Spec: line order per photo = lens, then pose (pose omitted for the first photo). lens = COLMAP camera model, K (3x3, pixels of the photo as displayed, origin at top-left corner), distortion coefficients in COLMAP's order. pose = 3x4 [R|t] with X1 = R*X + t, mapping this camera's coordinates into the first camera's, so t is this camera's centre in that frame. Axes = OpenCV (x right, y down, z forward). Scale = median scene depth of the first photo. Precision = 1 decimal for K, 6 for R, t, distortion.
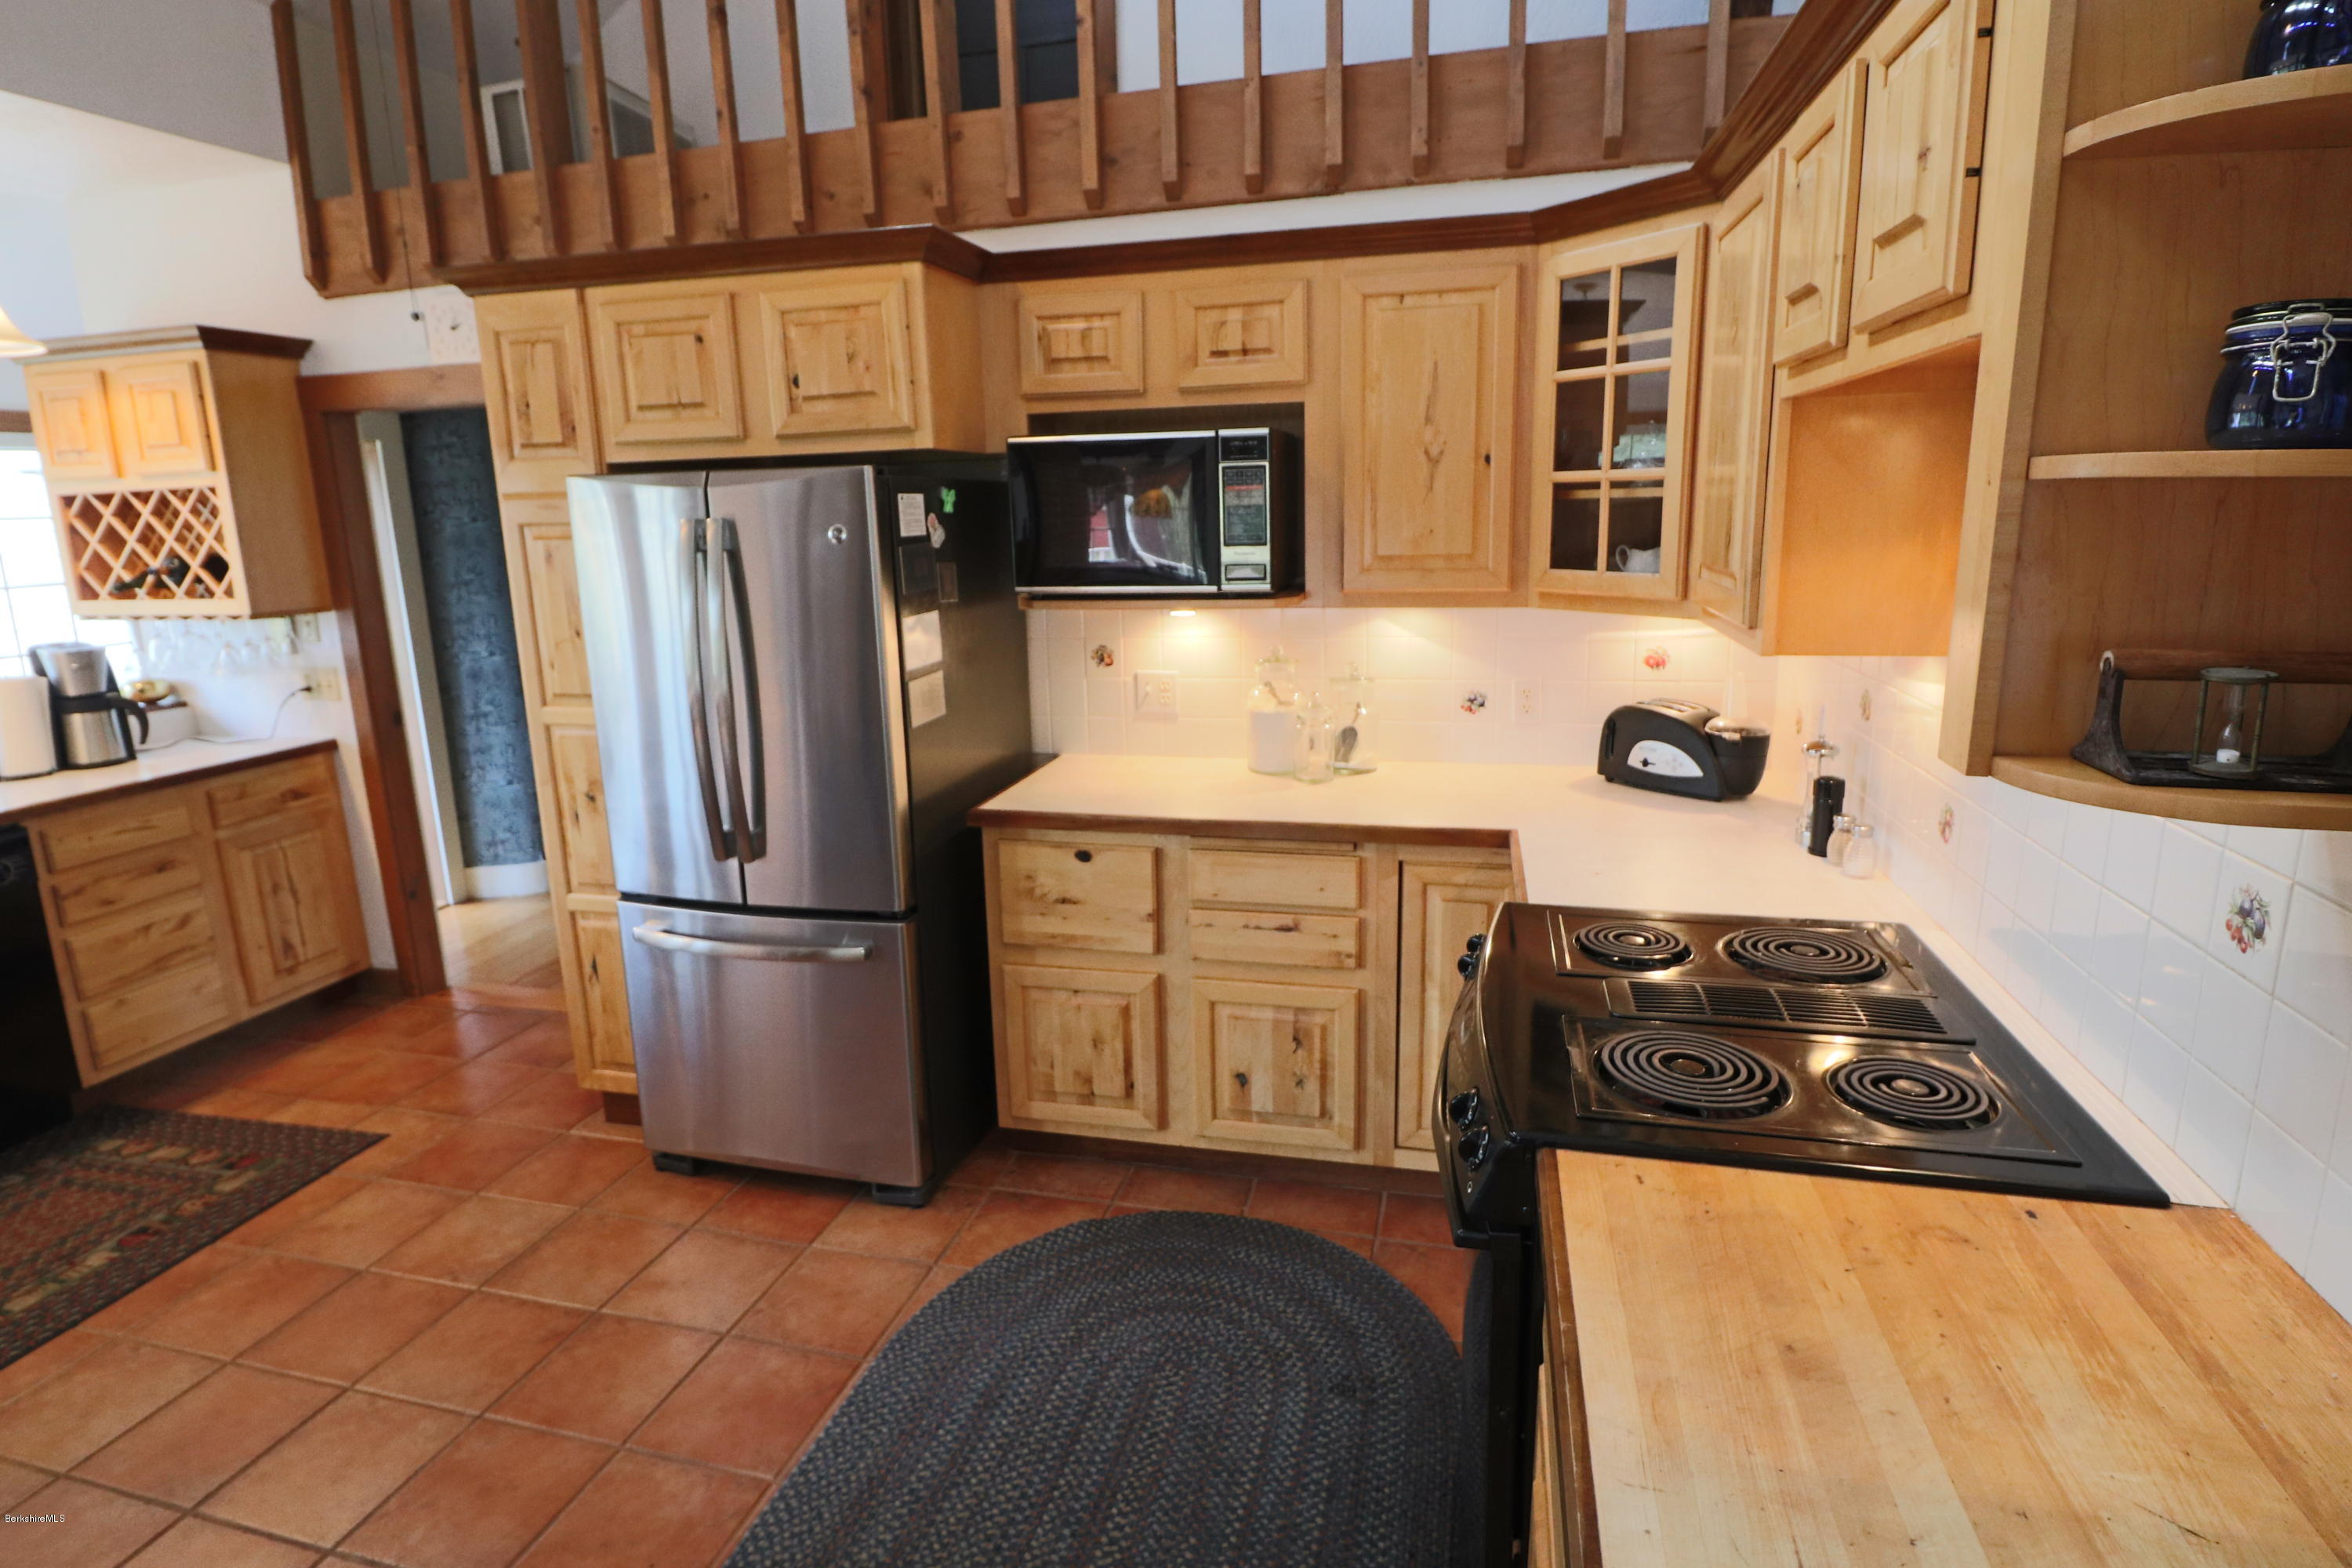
lens RADIAL K [[1192.0, 0, 1176.3], [0, 1192.0, 742.0], [0, 0, 1]] dist [-0.000999, -0.013808]
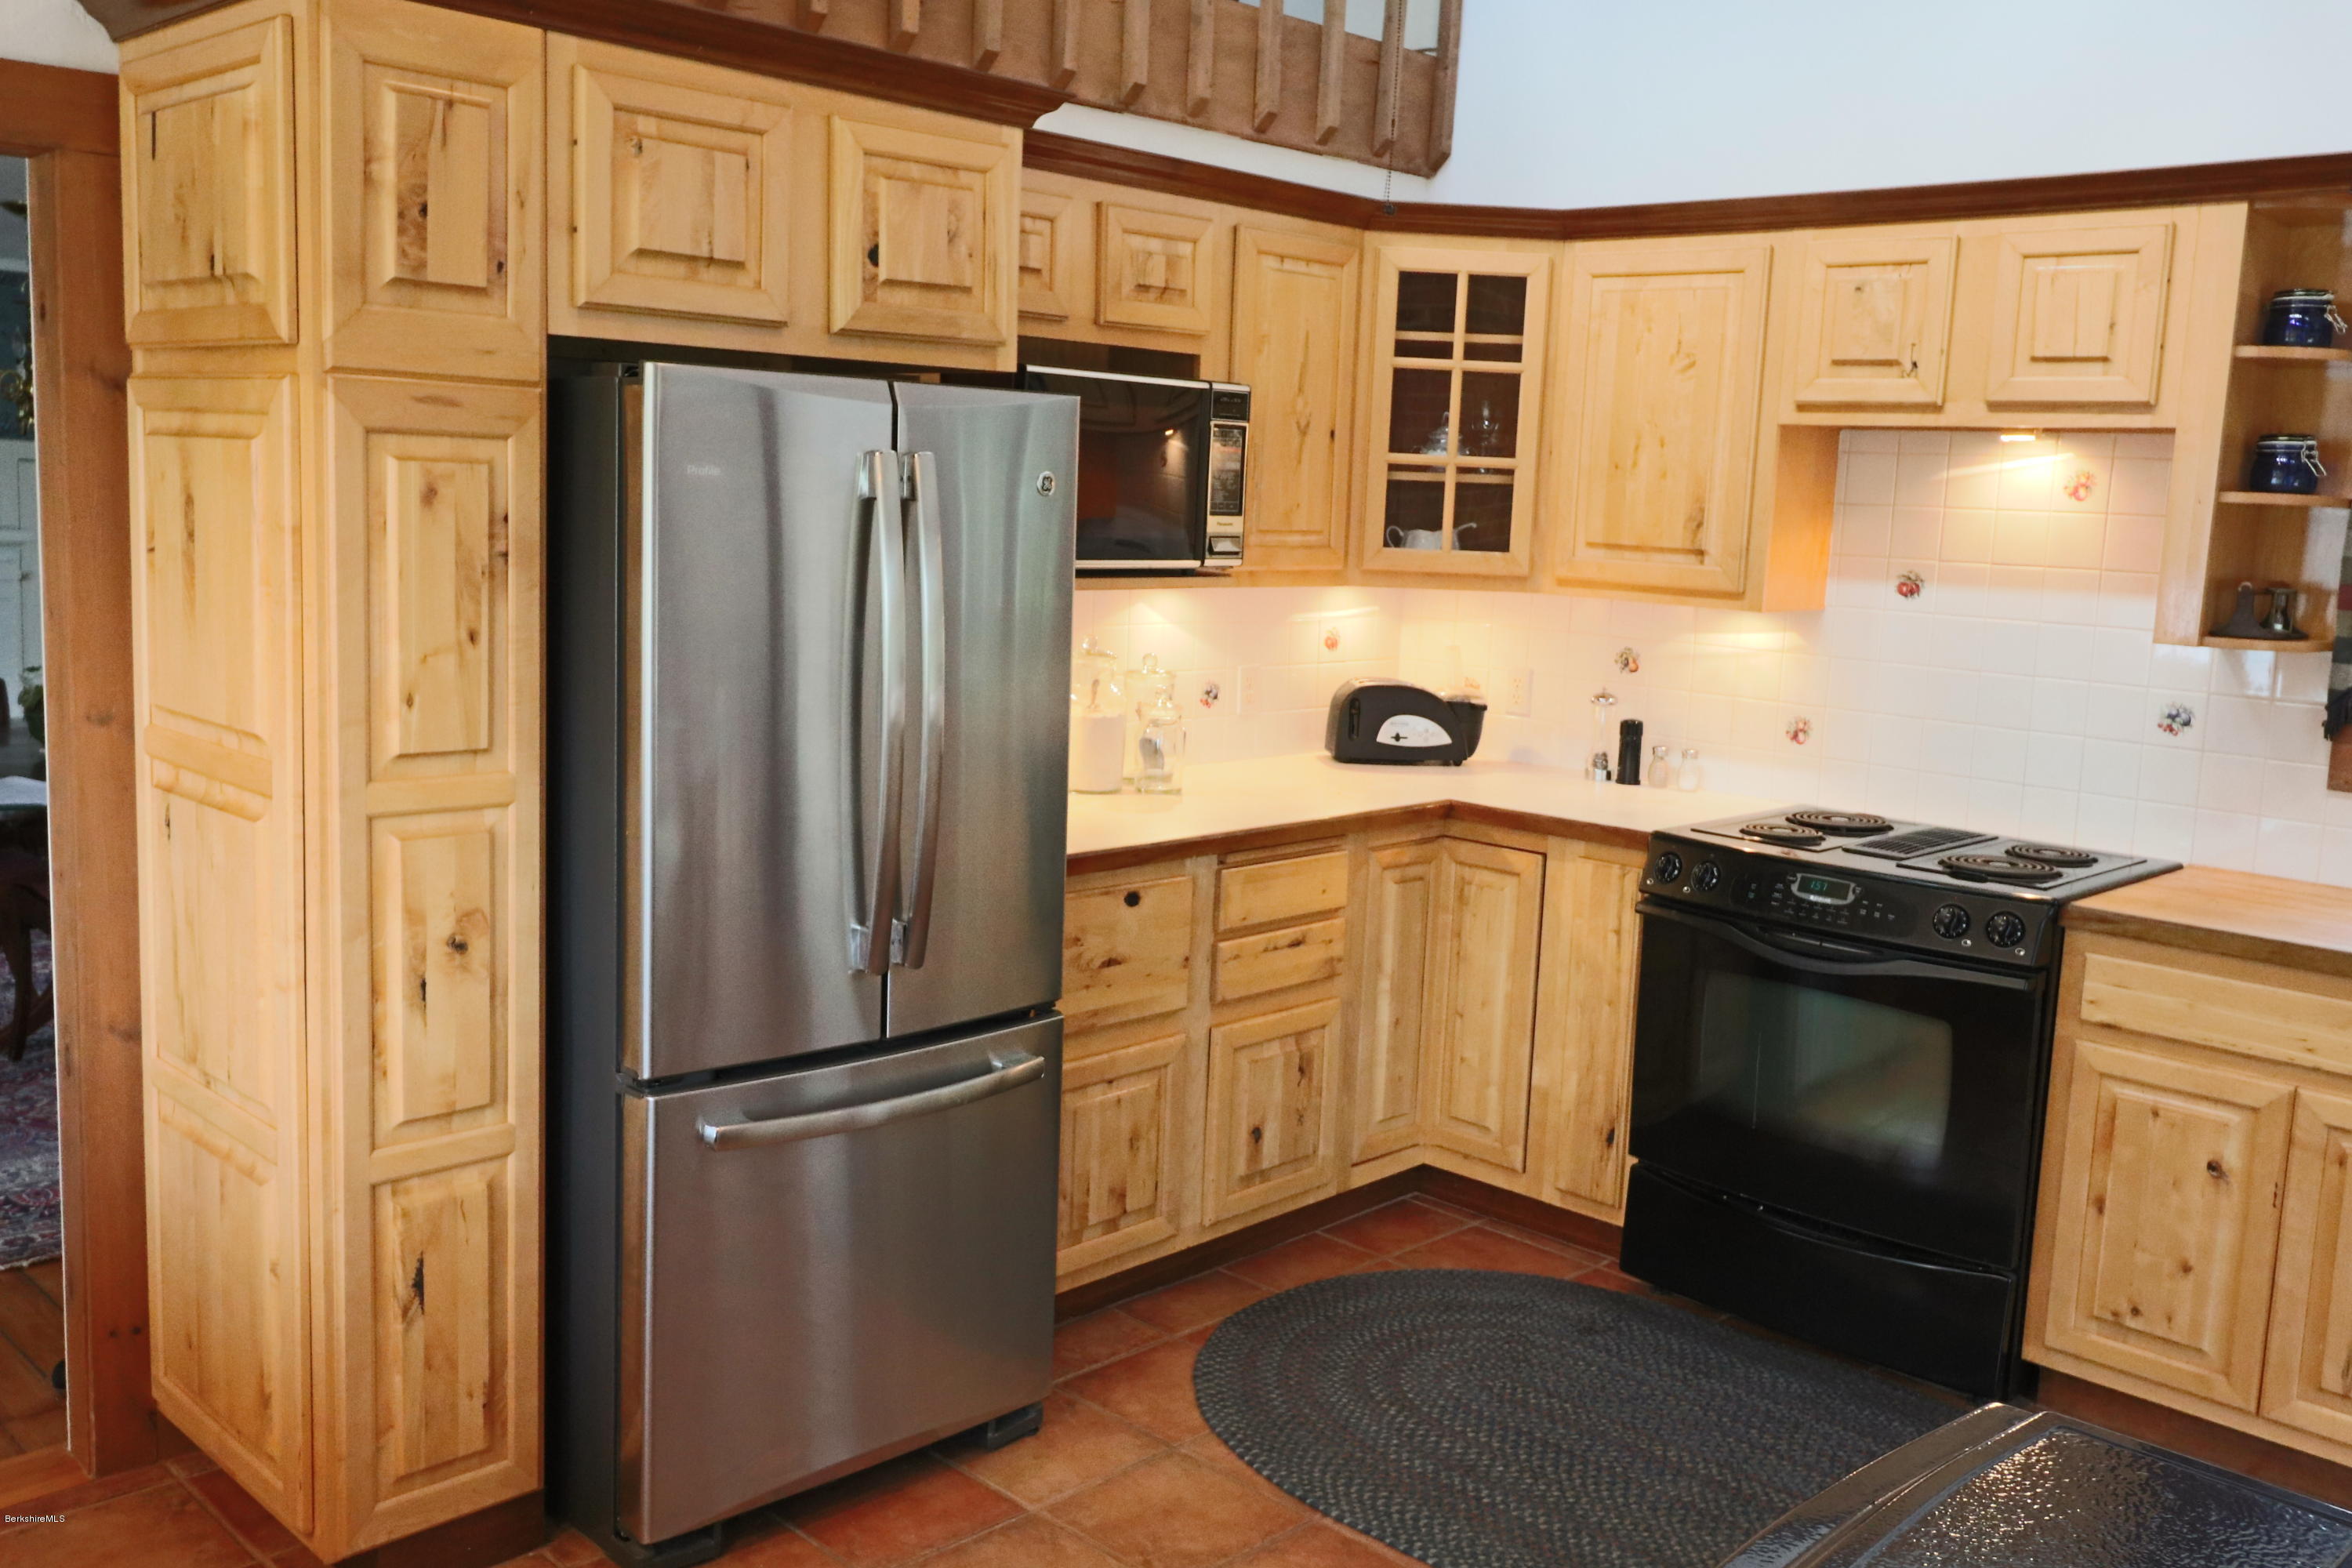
lens RADIAL K [[1984.4, 0, 1173.0], [0, 1984.4, 720.5], [0, 0, 1]] dist [0.007476, -0.005932]
pose [[0.515727, -0.057634, 0.854812, -1.204452], [0.115593, 0.993293, -0.002768, -0.015234], [-0.848920, 0.100238, 0.518930, 0.288895]]
